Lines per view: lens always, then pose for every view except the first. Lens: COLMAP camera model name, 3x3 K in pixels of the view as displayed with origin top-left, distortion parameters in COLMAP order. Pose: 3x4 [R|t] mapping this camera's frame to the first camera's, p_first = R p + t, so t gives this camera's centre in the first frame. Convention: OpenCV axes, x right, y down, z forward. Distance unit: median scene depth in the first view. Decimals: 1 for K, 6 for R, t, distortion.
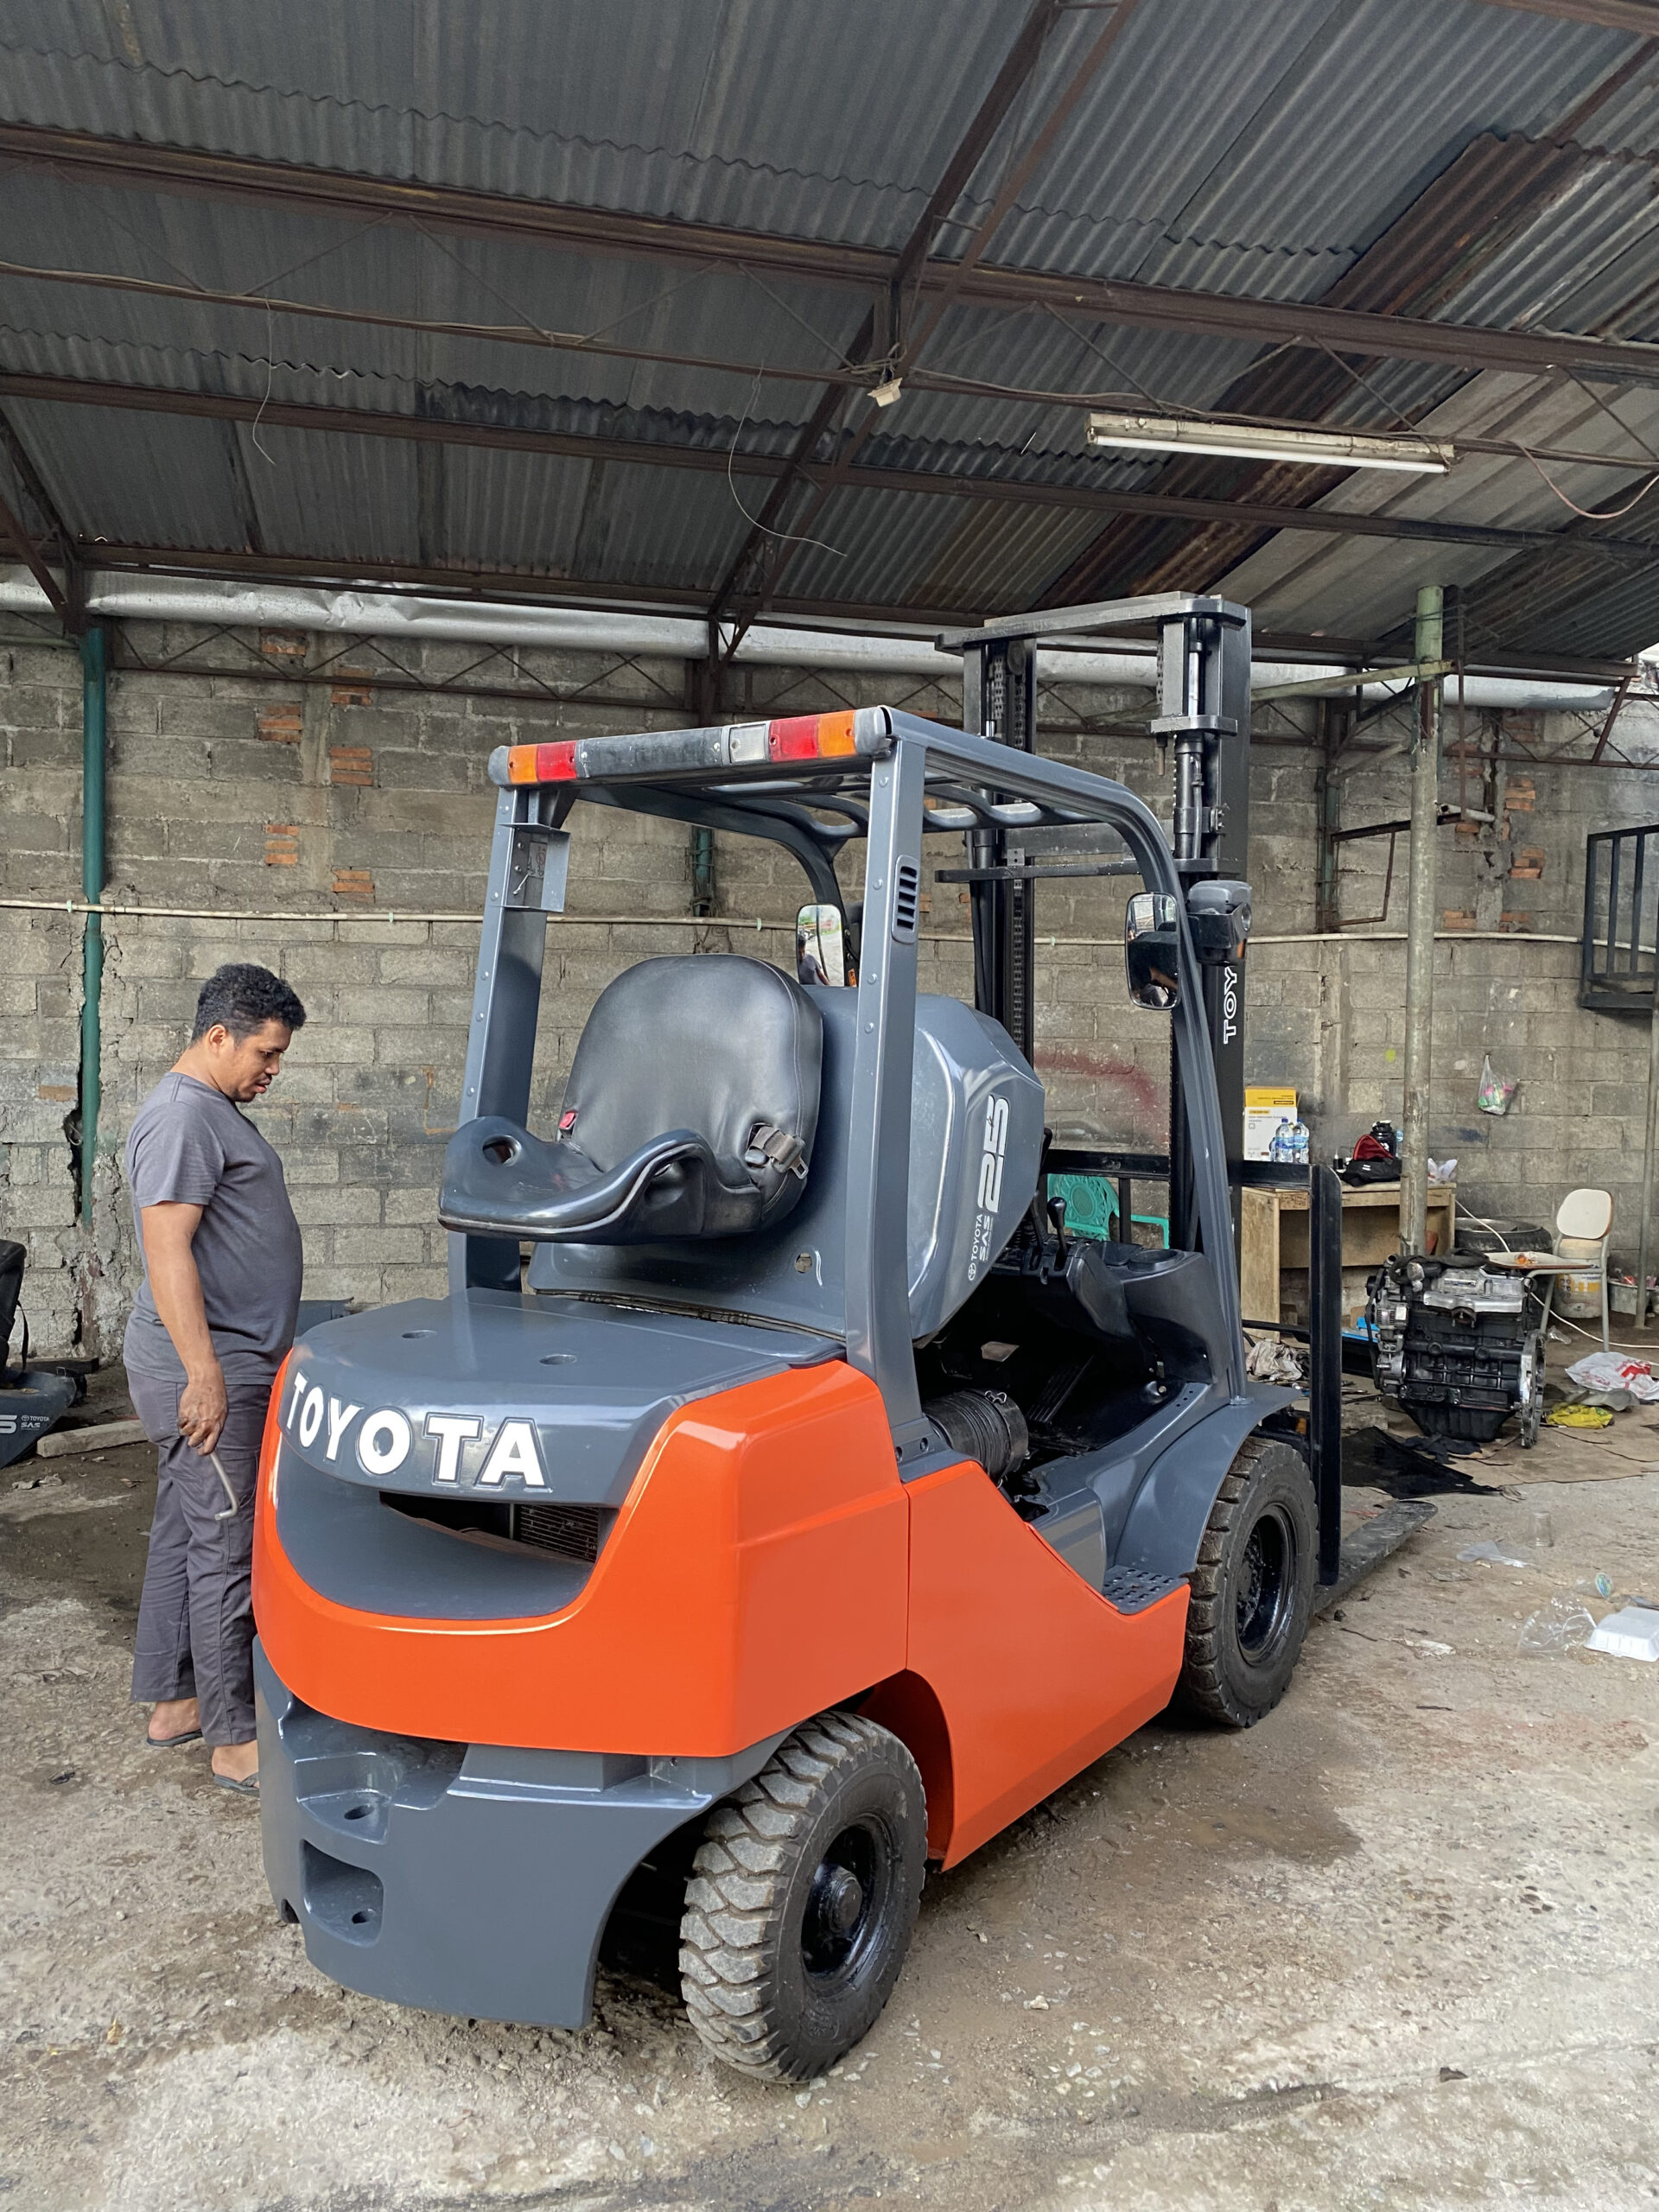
lens RADIAL K [[1688.0, 0, 826.7], [0, 1688.0, 1069.5], [0, 0, 1]] dist [0.025996, -0.032871]
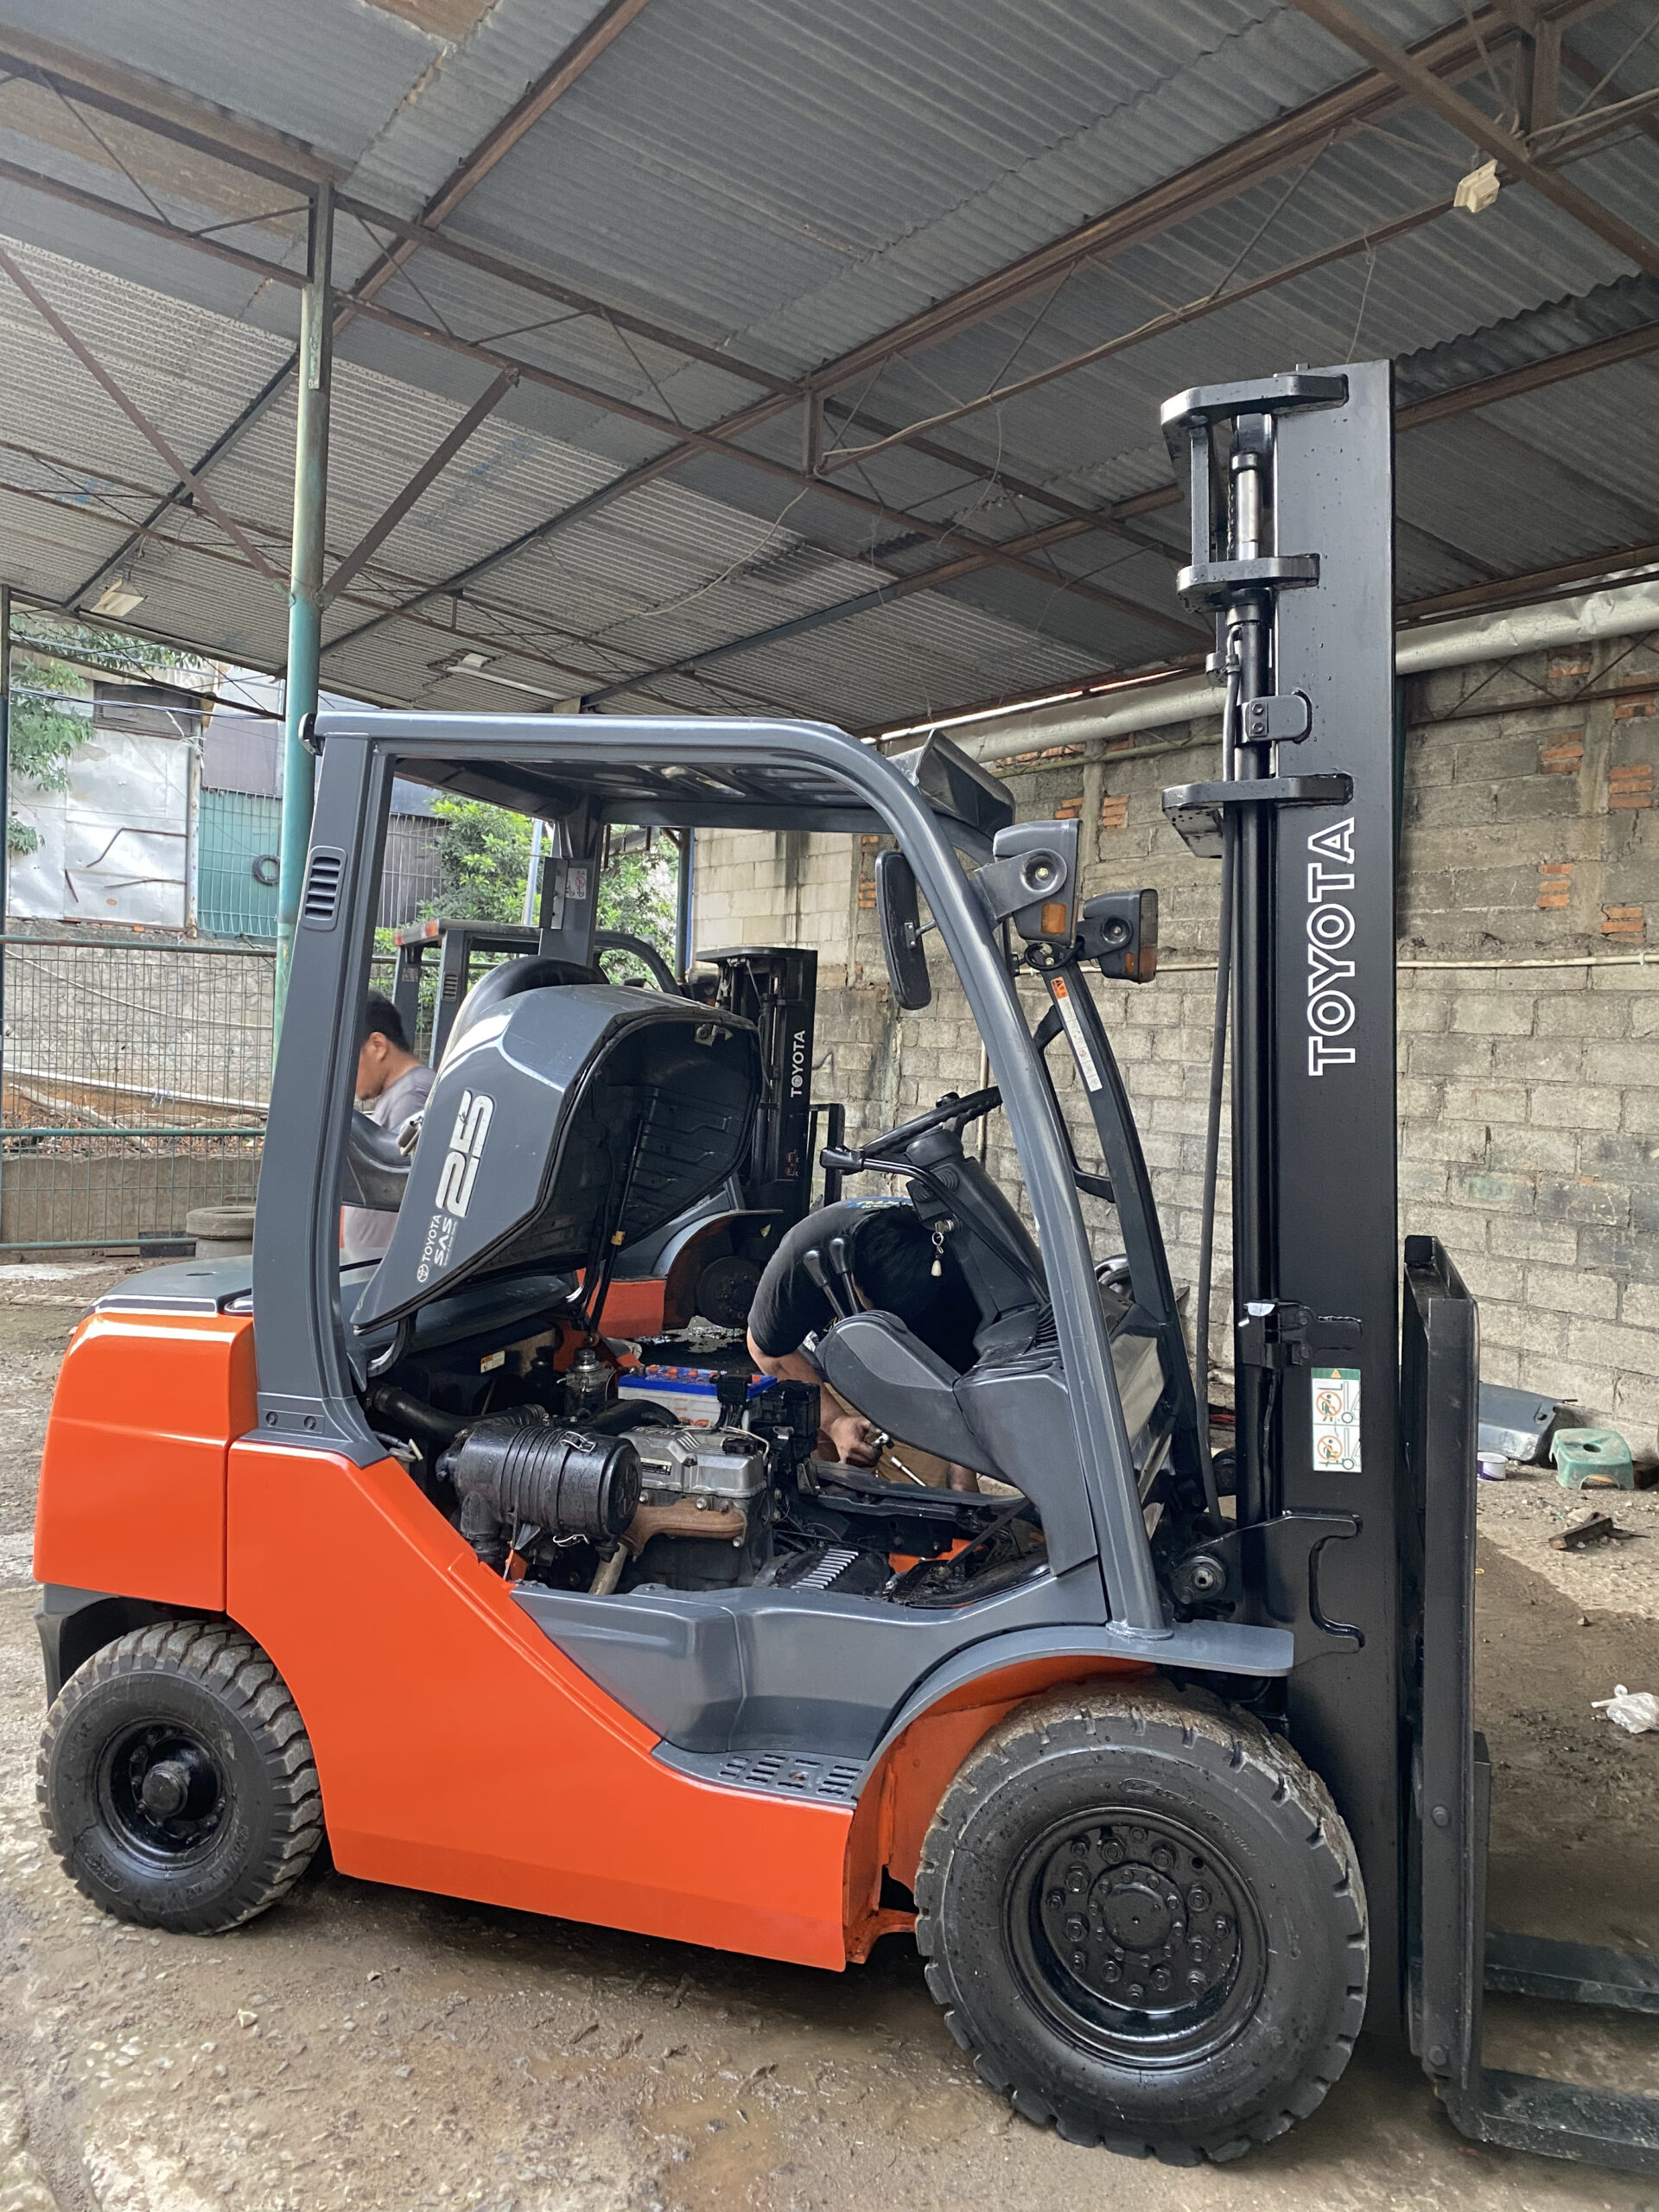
lens RADIAL K [[1688.0, 0, 826.7], [0, 1688.0, 1069.5], [0, 0, 1]] dist [0.025996, -0.032871]
pose [[0.344138, 0.015010, -0.938799, 0.399323], [-0.066633, 0.997742, -0.008474, -0.000766], [0.936551, 0.065472, 0.344361, 0.330633]]
